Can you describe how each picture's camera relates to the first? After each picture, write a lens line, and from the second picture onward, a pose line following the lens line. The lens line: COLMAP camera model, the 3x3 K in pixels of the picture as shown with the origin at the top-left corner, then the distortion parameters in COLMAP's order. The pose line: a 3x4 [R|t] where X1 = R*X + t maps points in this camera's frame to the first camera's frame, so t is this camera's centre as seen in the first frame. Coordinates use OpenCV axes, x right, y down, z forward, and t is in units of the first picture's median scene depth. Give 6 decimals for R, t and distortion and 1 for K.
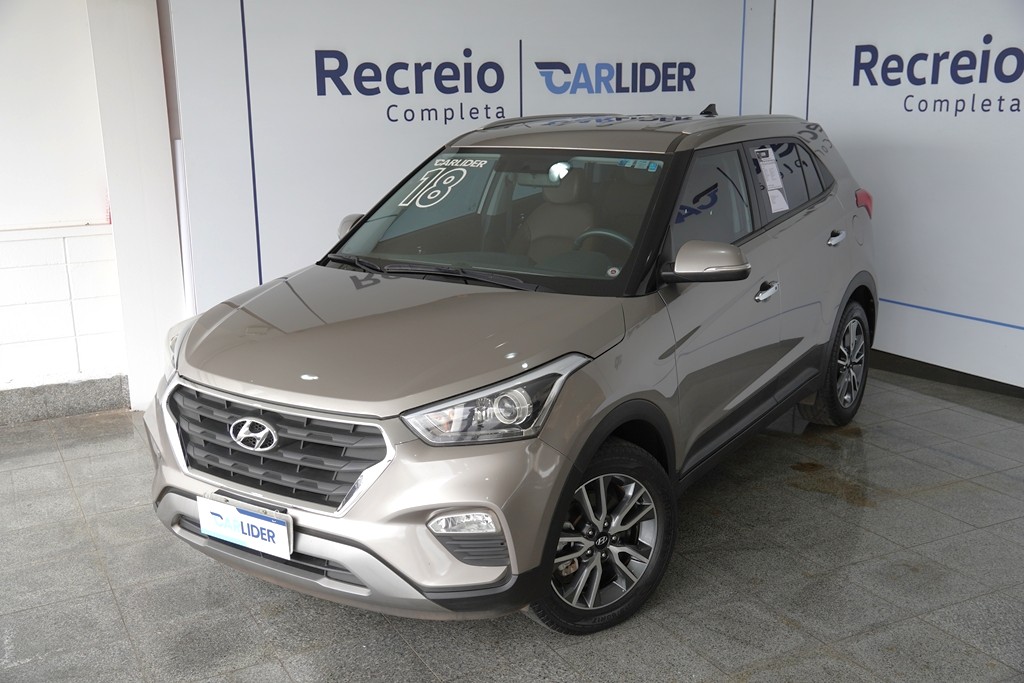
lens RADIAL K [[1074.6, 0, 504.8], [0, 1074.6, 344.6], [0, 0, 1]] dist [0.051556, 0.000000]
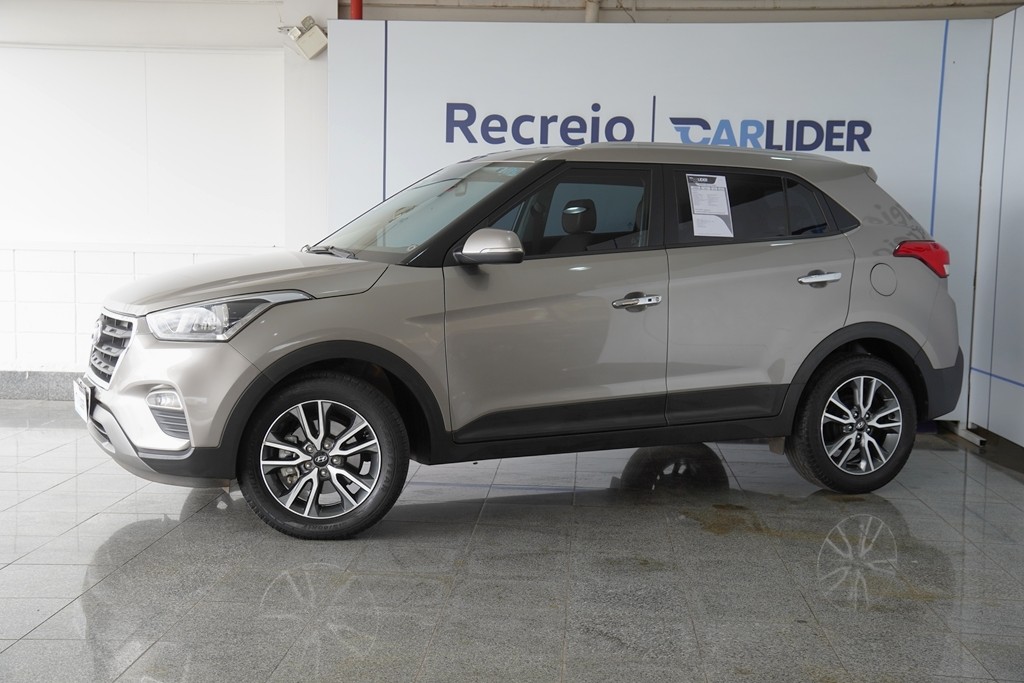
lens RADIAL K [[1281.1, 0, 515.0], [0, 1281.1, 340.9], [0, 0, 1]] dist [0.130429, 0.000000]
pose [[0.848429, 0.080207, -0.523197, 0.590845], [-0.159783, 0.981150, -0.108696, 0.104033], [0.504616, 0.175819, 0.845252, -0.059266]]
